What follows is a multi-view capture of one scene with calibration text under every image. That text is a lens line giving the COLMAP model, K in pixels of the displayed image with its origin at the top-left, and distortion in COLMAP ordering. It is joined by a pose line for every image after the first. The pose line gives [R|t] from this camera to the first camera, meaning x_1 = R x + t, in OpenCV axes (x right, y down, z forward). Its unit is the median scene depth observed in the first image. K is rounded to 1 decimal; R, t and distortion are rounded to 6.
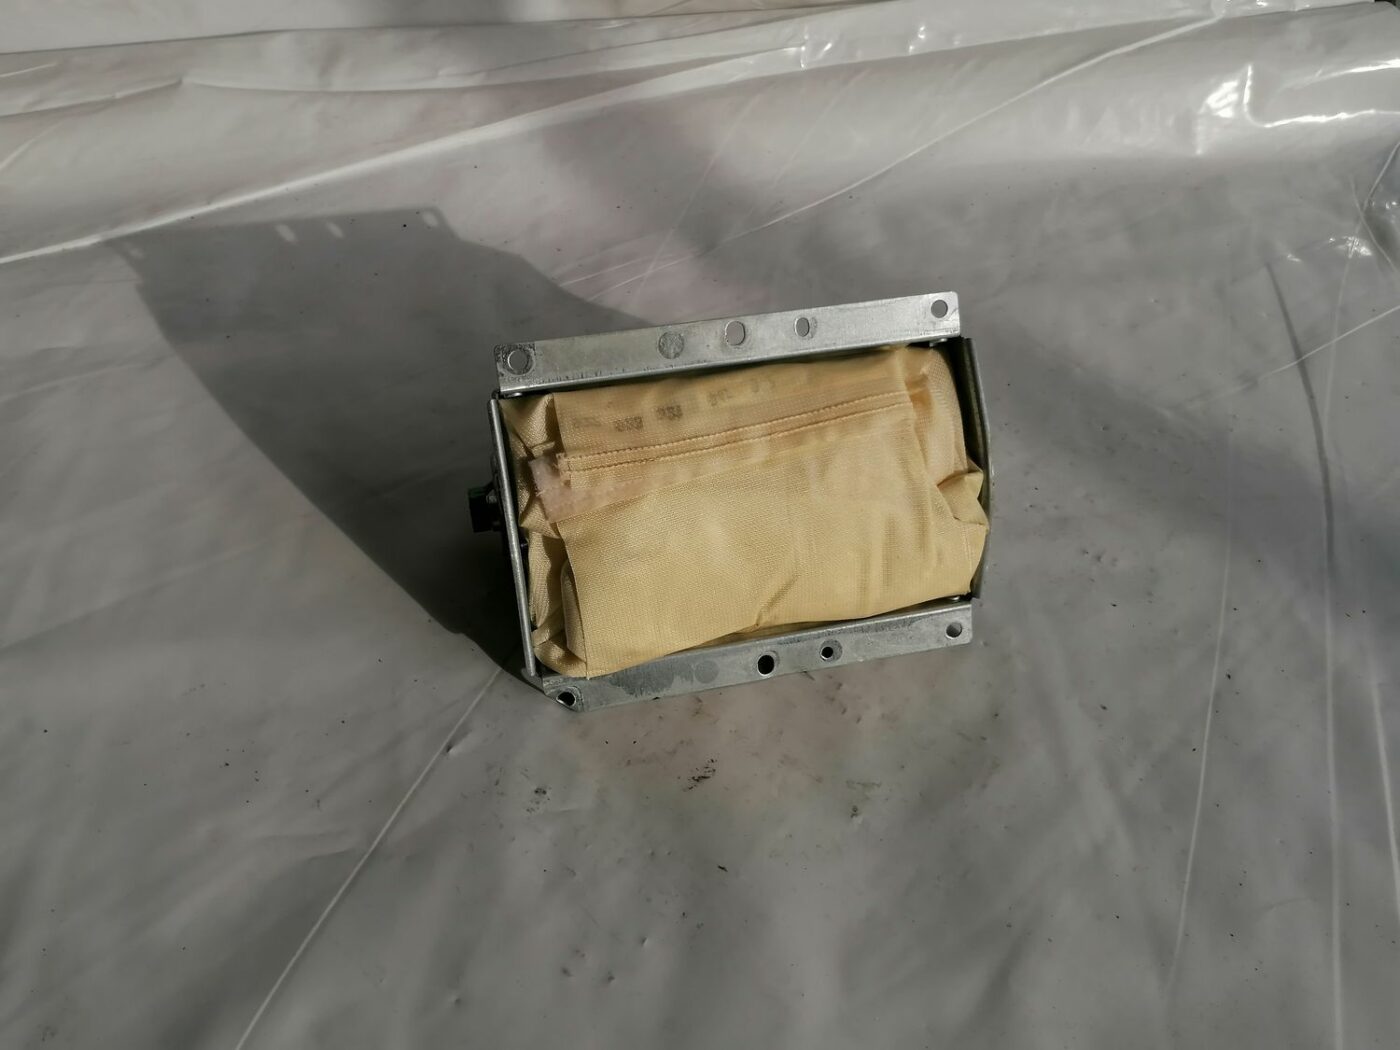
lens RADIAL K [[1180.9, 0, 703.3], [0, 1180.9, 521.3], [0, 0, 1]] dist [0.052037, -0.081536]
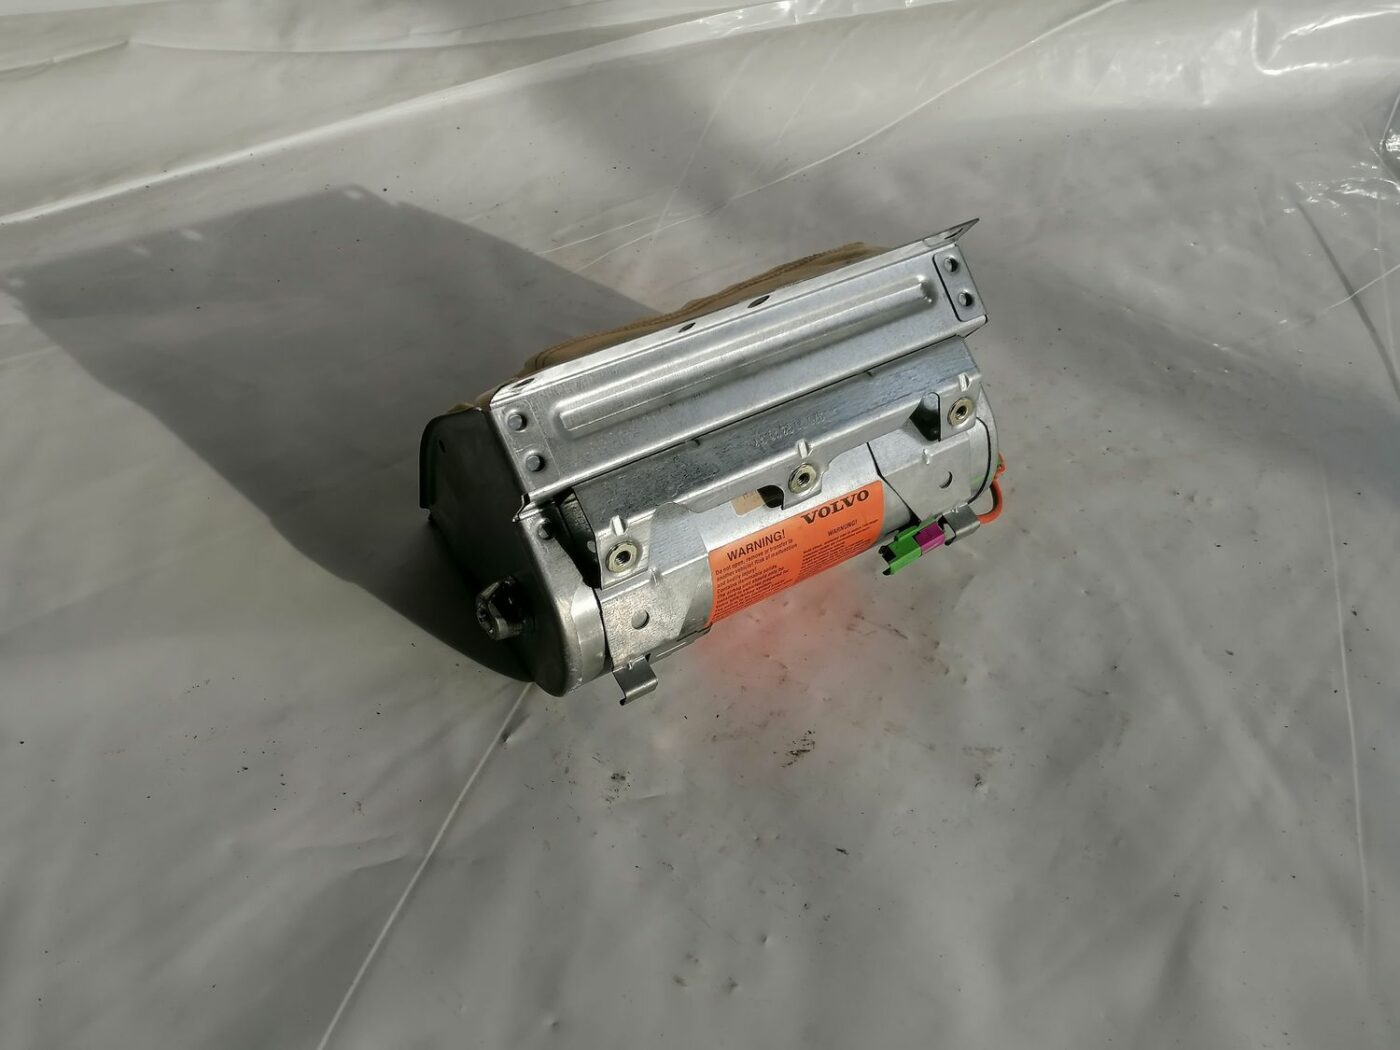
lens RADIAL K [[1180.9, 0, 697.3], [0, 1180.9, 524.4], [0, 0, 1]] dist [0.052037, -0.081536]
pose [[0.997046, -0.046774, 0.060914, -0.112995], [0.048801, 0.998289, -0.032215, 0.067949], [-0.059303, 0.035093, 0.997623, 0.120026]]
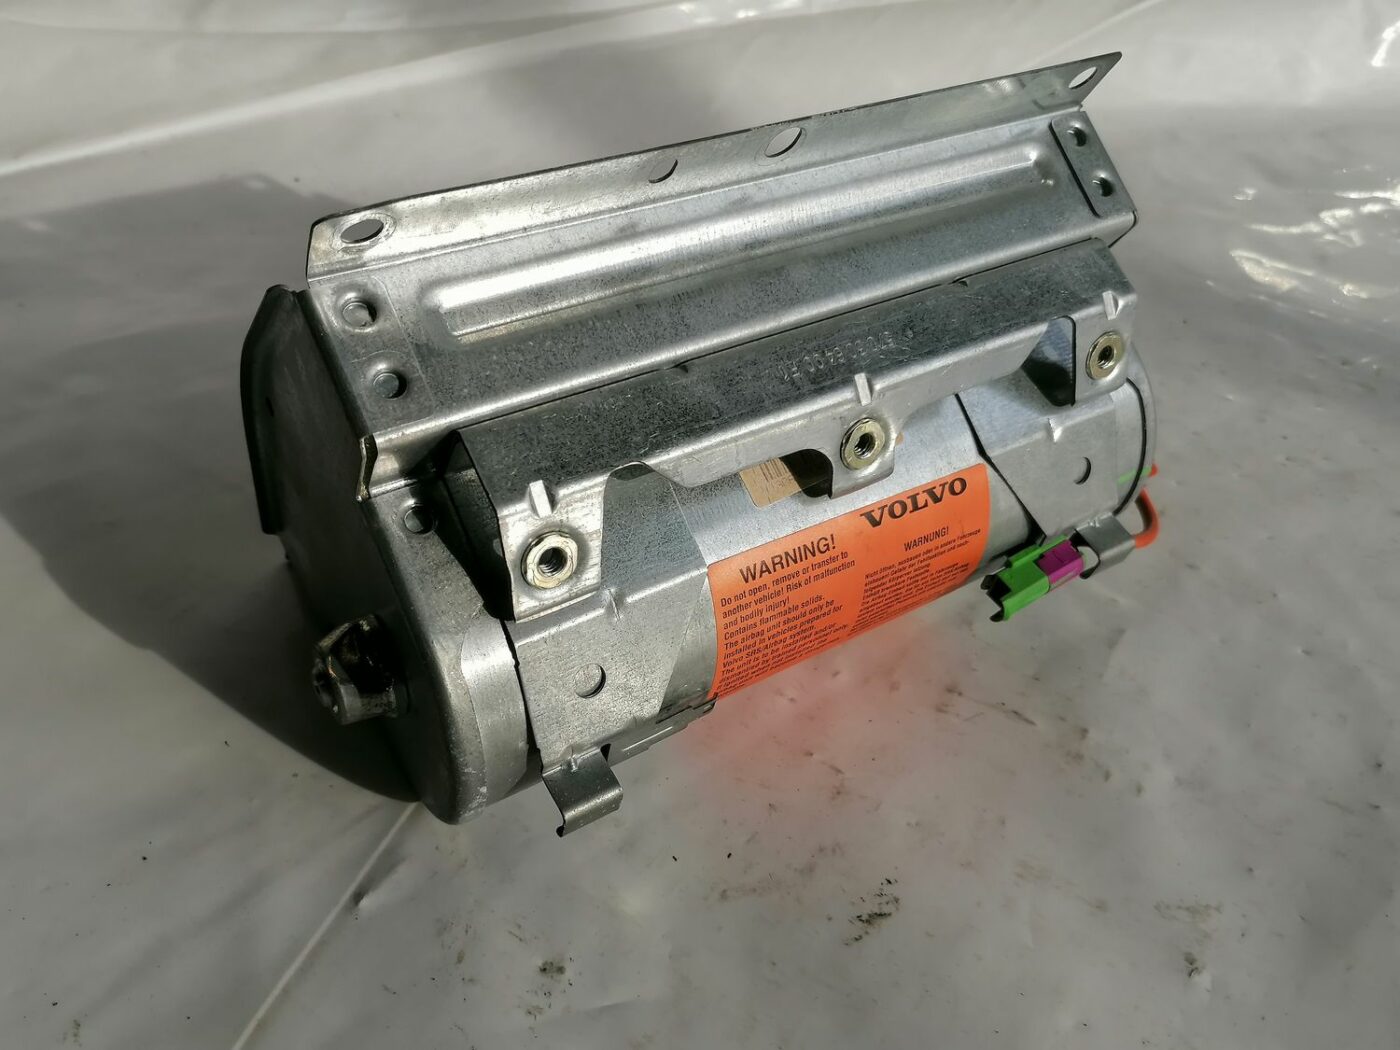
lens RADIAL K [[1180.9, 0, 710.2], [0, 1180.9, 521.6], [0, 0, 1]] dist [0.052037, -0.081536]
pose [[0.996613, -0.054677, 0.061425, -0.084924], [0.064114, 0.984374, -0.164006, 0.120420], [-0.051498, 0.167389, 0.984545, 0.447537]]
